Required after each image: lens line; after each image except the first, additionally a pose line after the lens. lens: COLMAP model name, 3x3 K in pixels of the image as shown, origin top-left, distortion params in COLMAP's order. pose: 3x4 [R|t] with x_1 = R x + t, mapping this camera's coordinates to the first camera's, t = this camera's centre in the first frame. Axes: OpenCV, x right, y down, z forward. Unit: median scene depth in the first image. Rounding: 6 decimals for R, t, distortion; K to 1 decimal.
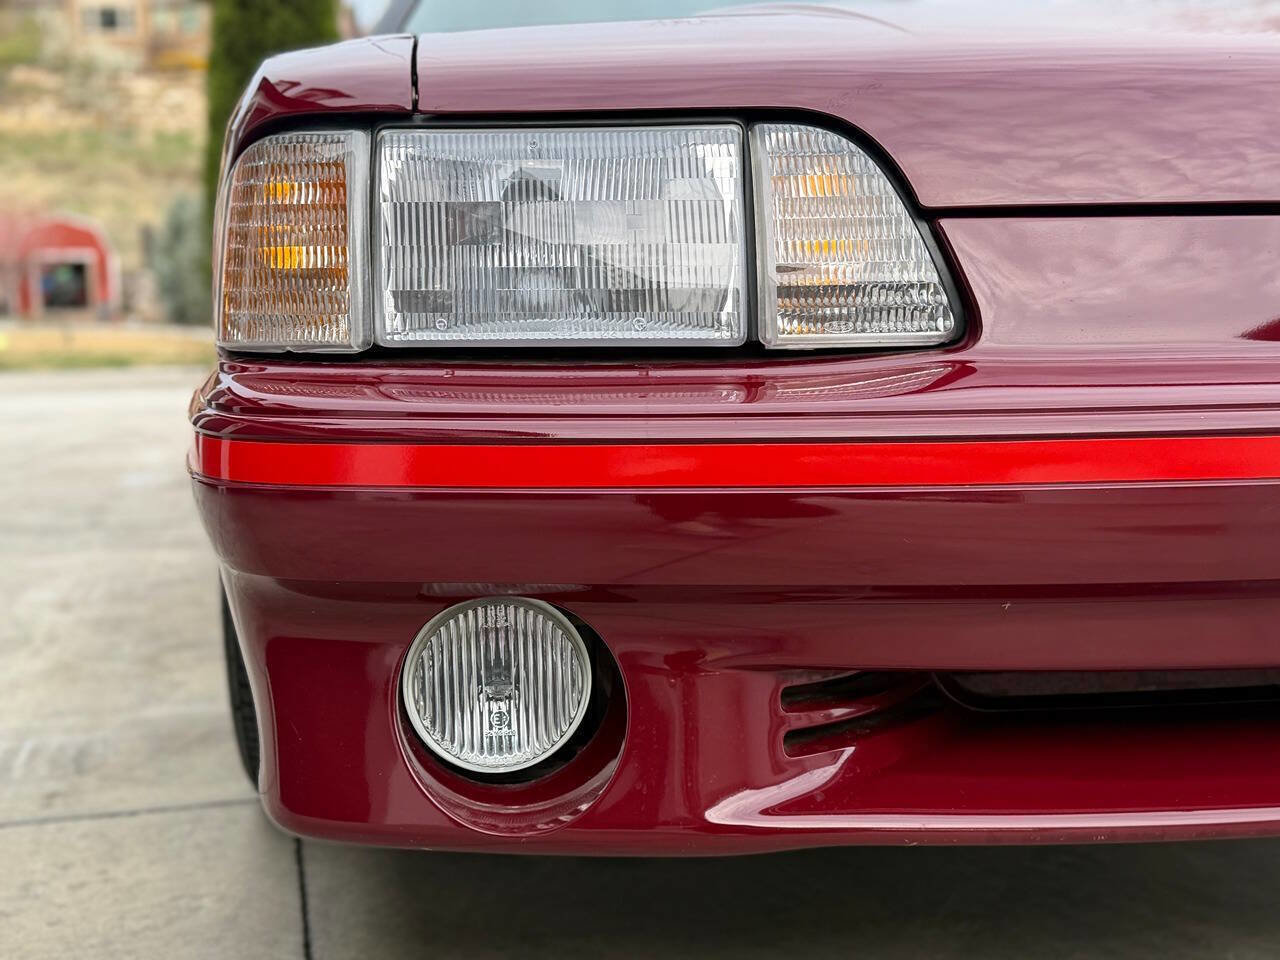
lens RADIAL K [[1434.4, 0, 640.0], [0, 1434.4, 480.0], [0, 0, 1]] dist [0.213108, -0.511918]
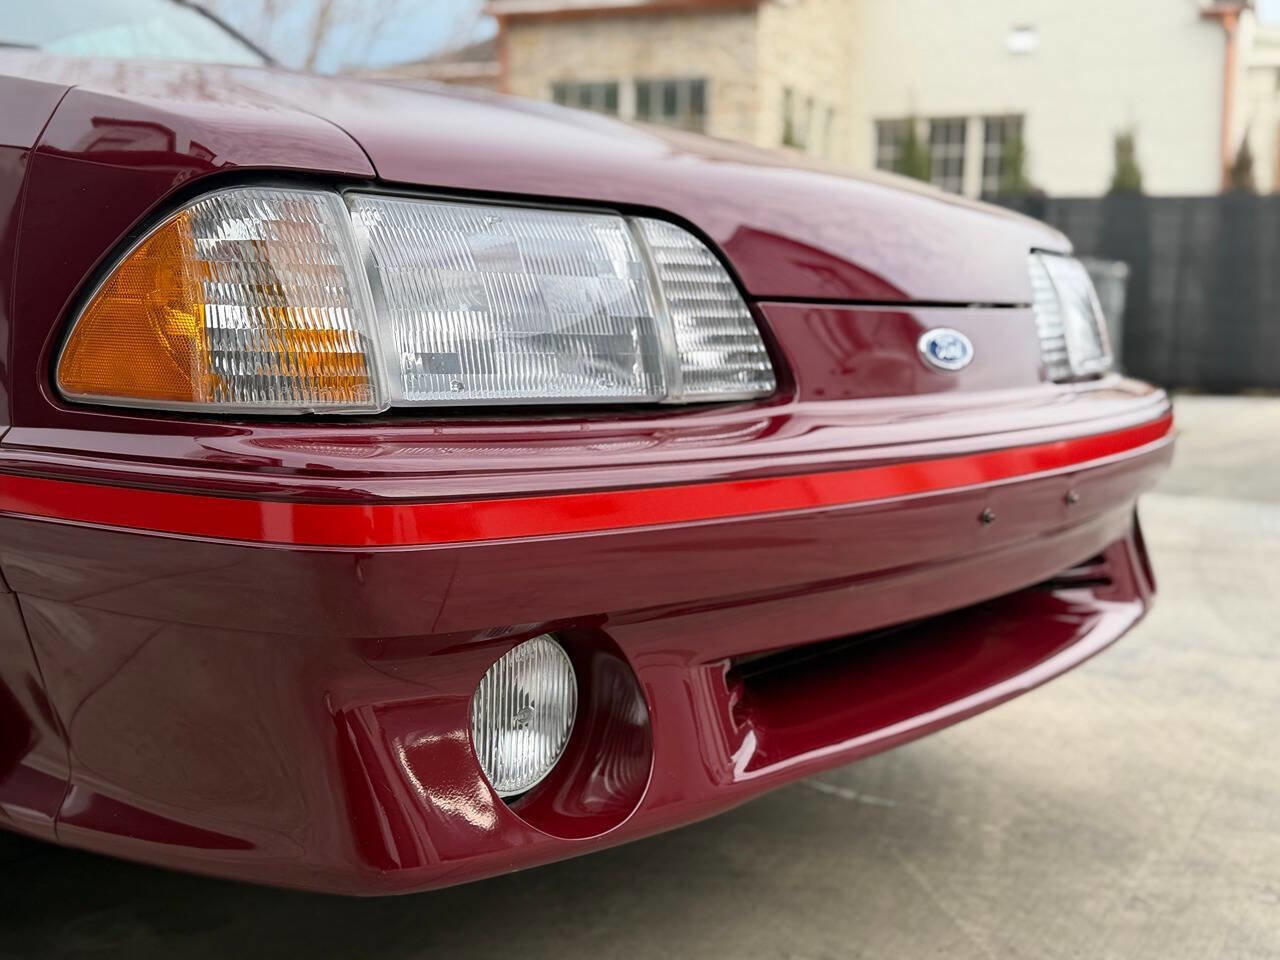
lens RADIAL K [[1434.4, 0, 640.0], [0, 1434.4, 480.0], [0, 0, 1]] dist [0.213108, -0.511918]
pose [[0.710475, -0.048555, 0.702046, -0.781471], [0.064203, 0.997929, 0.004046, -0.033538], [-0.700788, 0.042199, 0.712121, 0.147678]]
